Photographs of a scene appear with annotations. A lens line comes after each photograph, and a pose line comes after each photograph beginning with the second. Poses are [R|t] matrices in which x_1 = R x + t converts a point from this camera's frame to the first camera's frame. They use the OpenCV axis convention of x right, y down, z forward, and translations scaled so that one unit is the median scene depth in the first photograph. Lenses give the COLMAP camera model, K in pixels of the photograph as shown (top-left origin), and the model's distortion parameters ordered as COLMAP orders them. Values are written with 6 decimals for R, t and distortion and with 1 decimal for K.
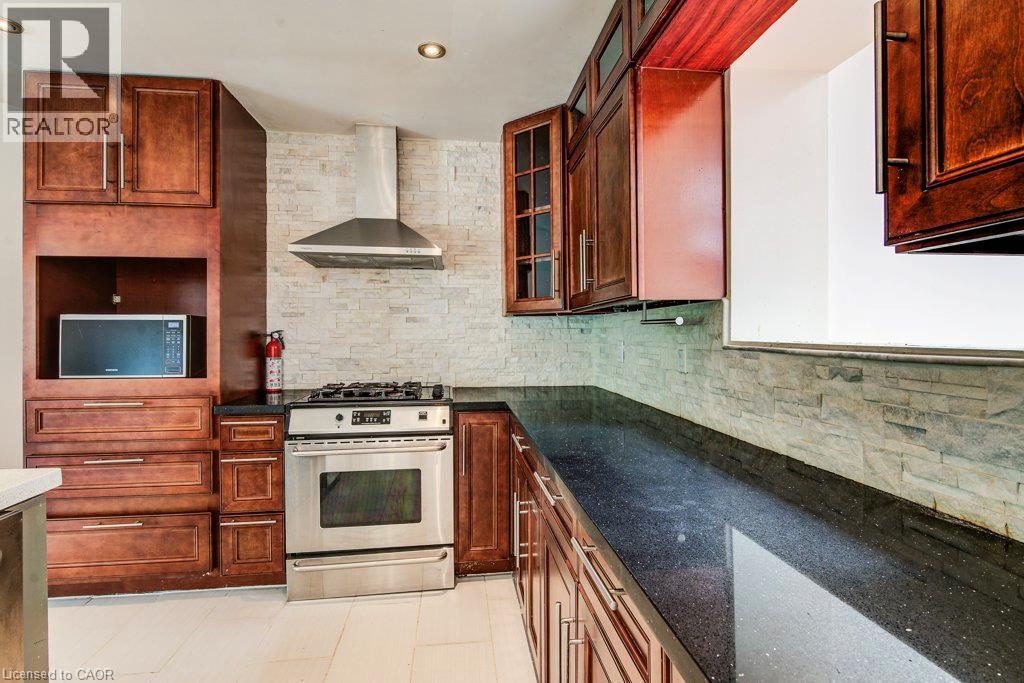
lens RADIAL K [[464.5, 0, 516.9], [0, 464.5, 334.0], [0, 0, 1]] dist [-0.004058, -0.000818]
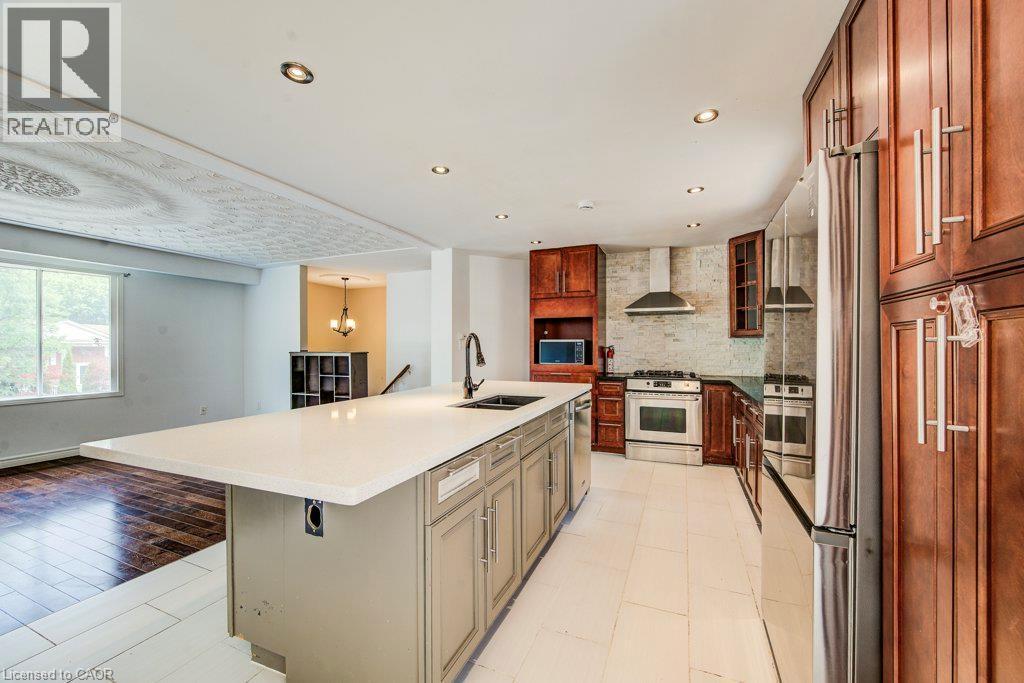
lens RADIAL K [[393.6, 0, 515.7], [0, 393.6, 345.4], [0, 0, 1]] dist [0.001427, 0.000050]
pose [[0.863360, 0.000465, -0.504589, 0.038232], [-0.001233, 0.999999, -0.001188, -0.006354], [0.504587, 0.001648, 0.863359, -1.011432]]
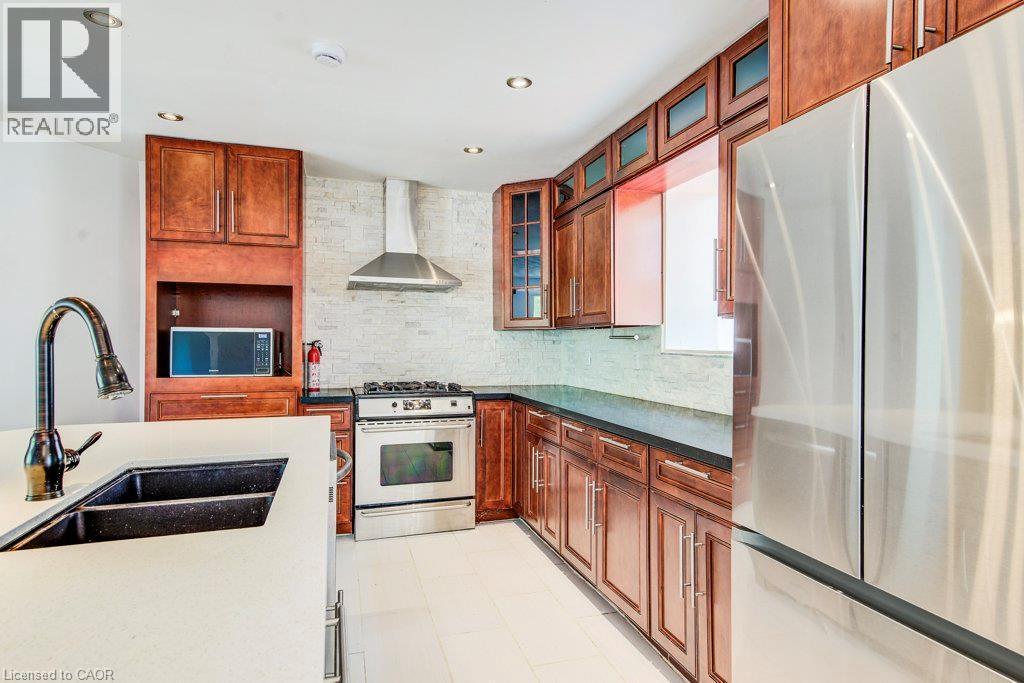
lens RADIAL K [[565.9, 0, 506.9], [0, 565.9, 343.0], [0, 0, 1]] dist [0.002183, 0.001055]
pose [[0.984561, 0.006272, 0.174932, -0.342176], [-0.005964, 0.999980, -0.002285, -0.000306], [-0.174943, 0.001207, 0.984578, -0.680857]]
